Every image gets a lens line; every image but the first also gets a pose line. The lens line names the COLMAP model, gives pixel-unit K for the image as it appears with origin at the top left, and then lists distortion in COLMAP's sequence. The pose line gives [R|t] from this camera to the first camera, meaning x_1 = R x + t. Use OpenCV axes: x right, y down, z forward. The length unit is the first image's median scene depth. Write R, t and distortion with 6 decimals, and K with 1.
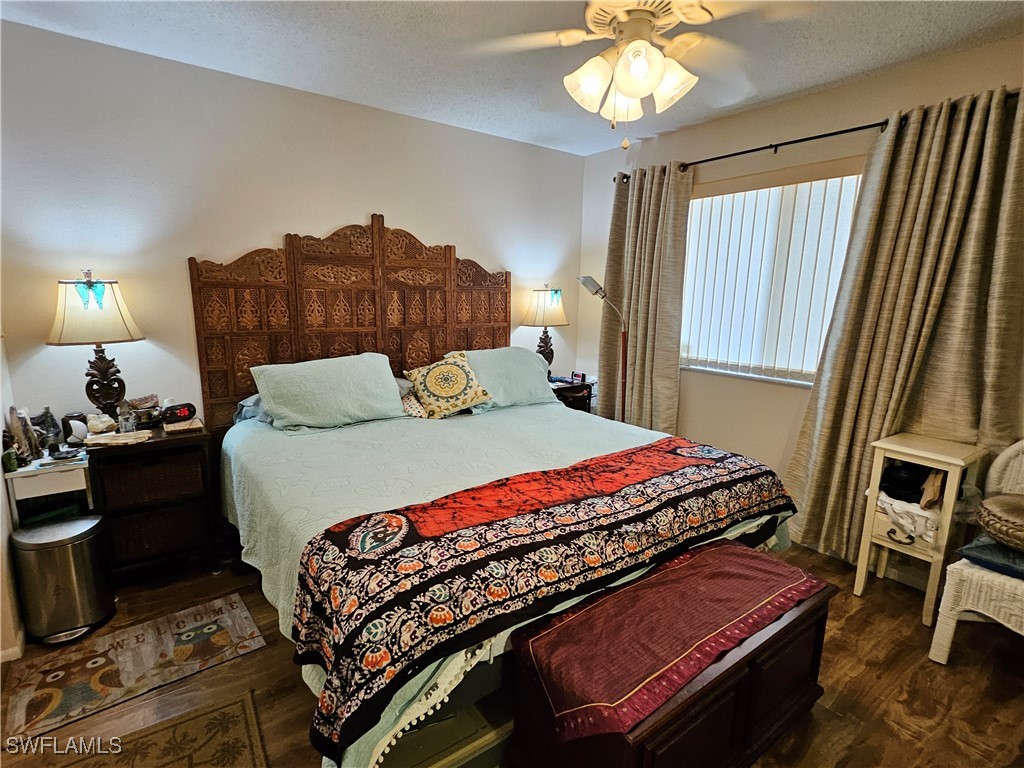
lens RADIAL K [[513.7, 0, 510.1], [0, 513.7, 385.9], [0, 0, 1]] dist [0.001629, 0.000934]
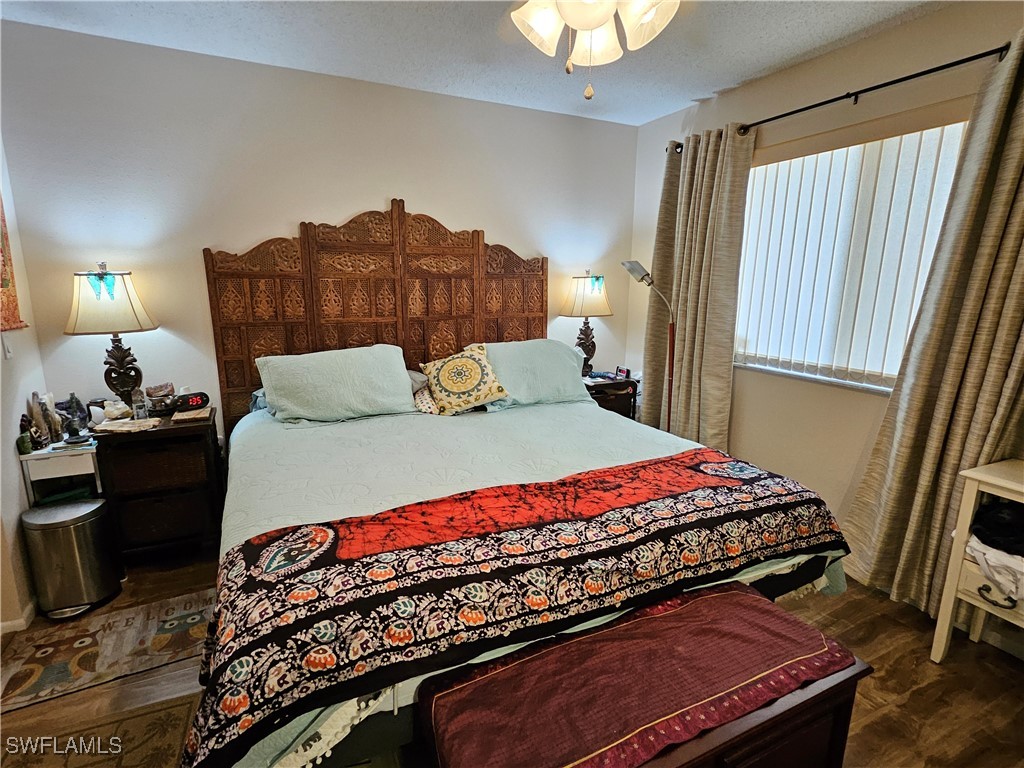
lens RADIAL K [[513.7, 0, 510.1], [0, 513.7, 386.4], [0, 0, 1]] dist [0.001629, 0.000934]
pose [[0.982874, 0.028050, -0.182129, 0.169268], [-0.023631, 0.999372, 0.026388, -0.020330], [0.182755, -0.021632, 0.982921, 0.116904]]
